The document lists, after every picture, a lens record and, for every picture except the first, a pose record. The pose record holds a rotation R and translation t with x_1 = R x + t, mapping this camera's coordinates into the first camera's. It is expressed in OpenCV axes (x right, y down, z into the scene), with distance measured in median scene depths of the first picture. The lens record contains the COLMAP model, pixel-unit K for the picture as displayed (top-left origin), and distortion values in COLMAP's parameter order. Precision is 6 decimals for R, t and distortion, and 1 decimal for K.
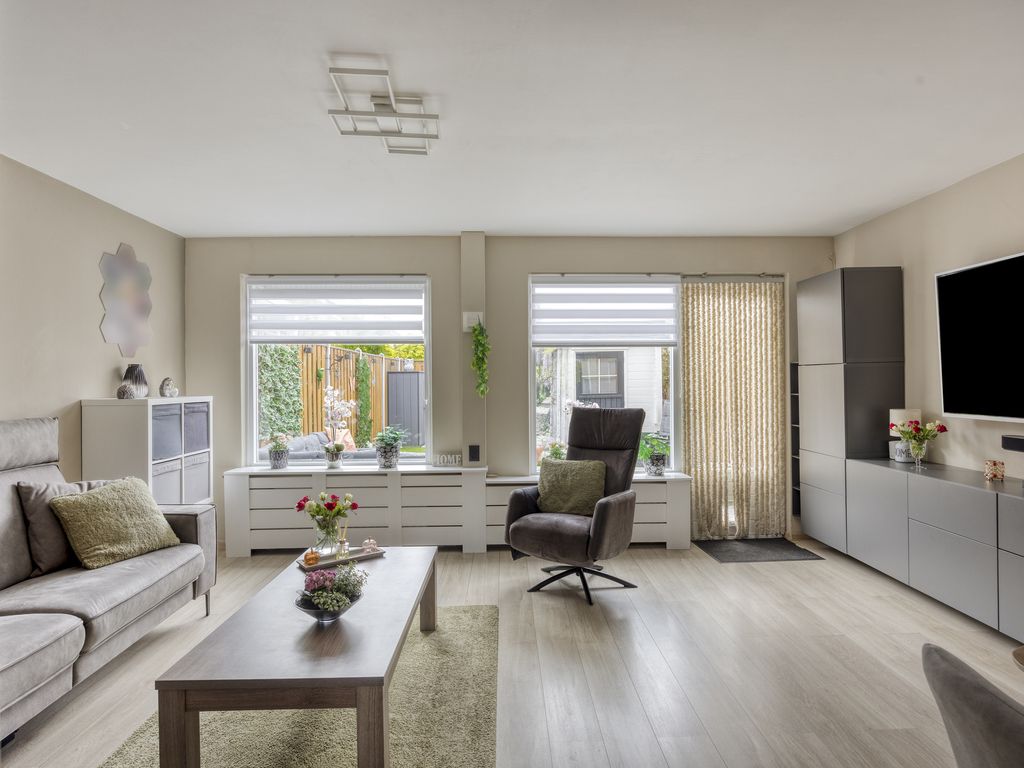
lens RADIAL K [[588.7, 0, 537.3], [0, 588.7, 374.1], [0, 0, 1]] dist [-0.015292, 0.004363]
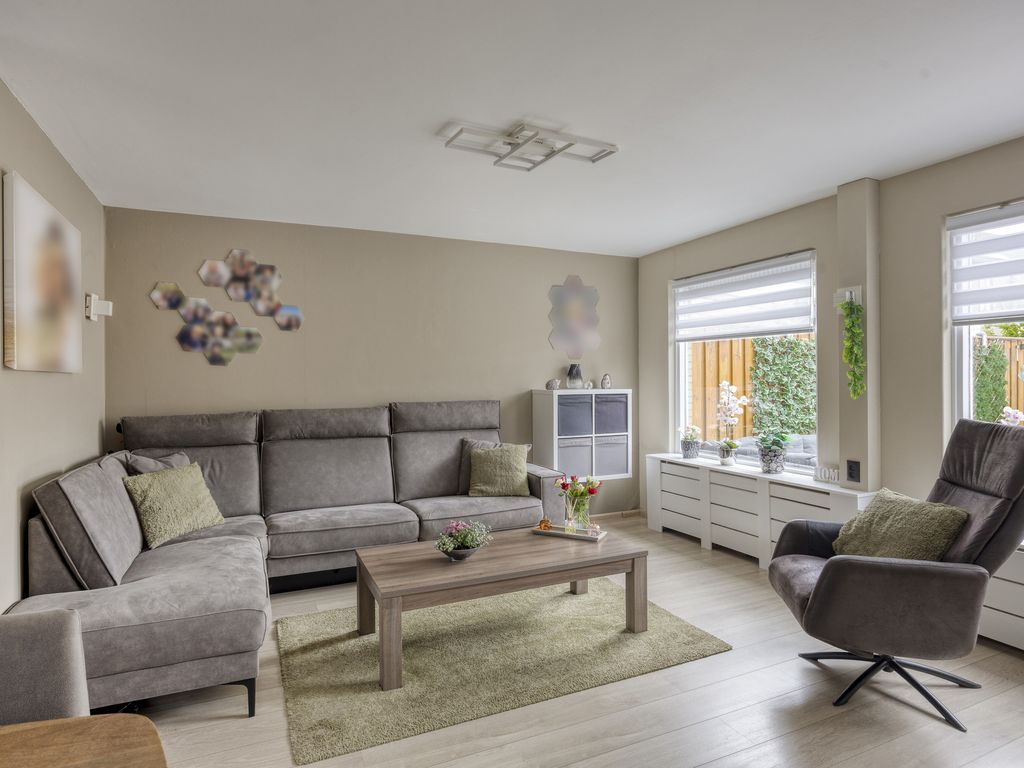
lens RADIAL K [[588.7, 0, 495.3], [0, 588.7, 371.0], [0, 0, 1]] dist [-0.015292, 0.004363]
pose [[0.365965, -0.006355, -0.930607, 0.428903], [0.013007, 0.999914, -0.001713, -0.000715], [0.930538, -0.011478, 0.366016, 0.283745]]
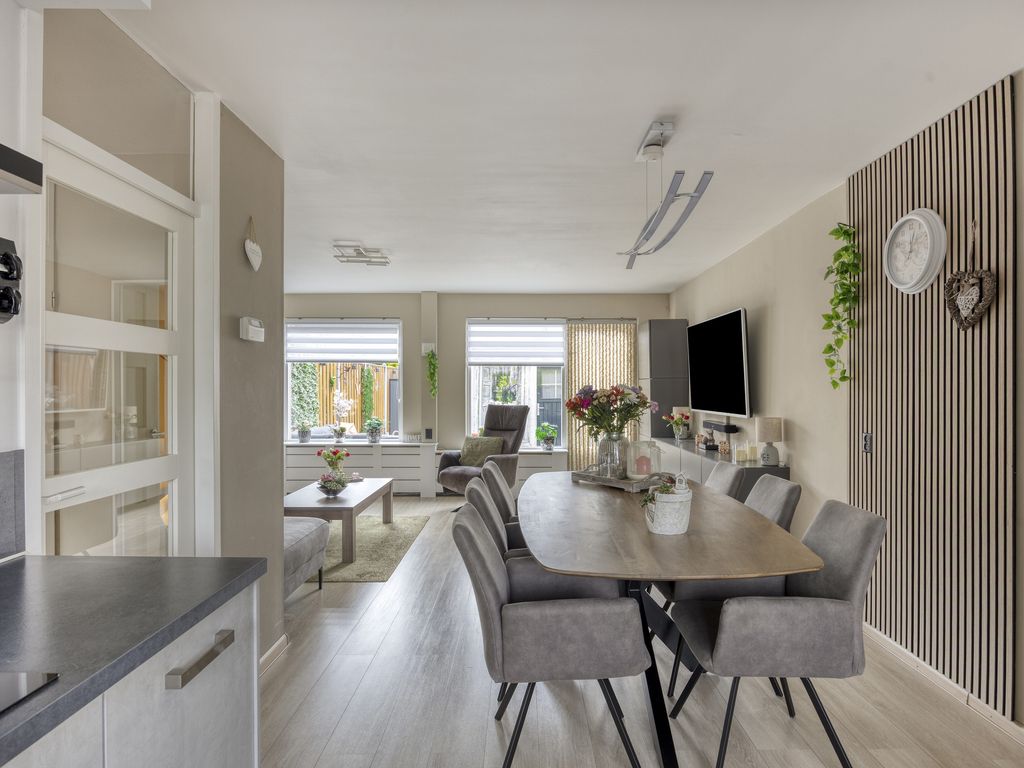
lens RADIAL K [[588.7, 0, 536.5], [0, 588.7, 384.1], [0, 0, 1]] dist [-0.015292, 0.004363]
pose [[0.999693, 0.007951, -0.023473, 0.212317], [-0.007820, 0.999953, 0.005679, -0.008526], [0.023517, -0.005494, 0.999708, -0.546994]]
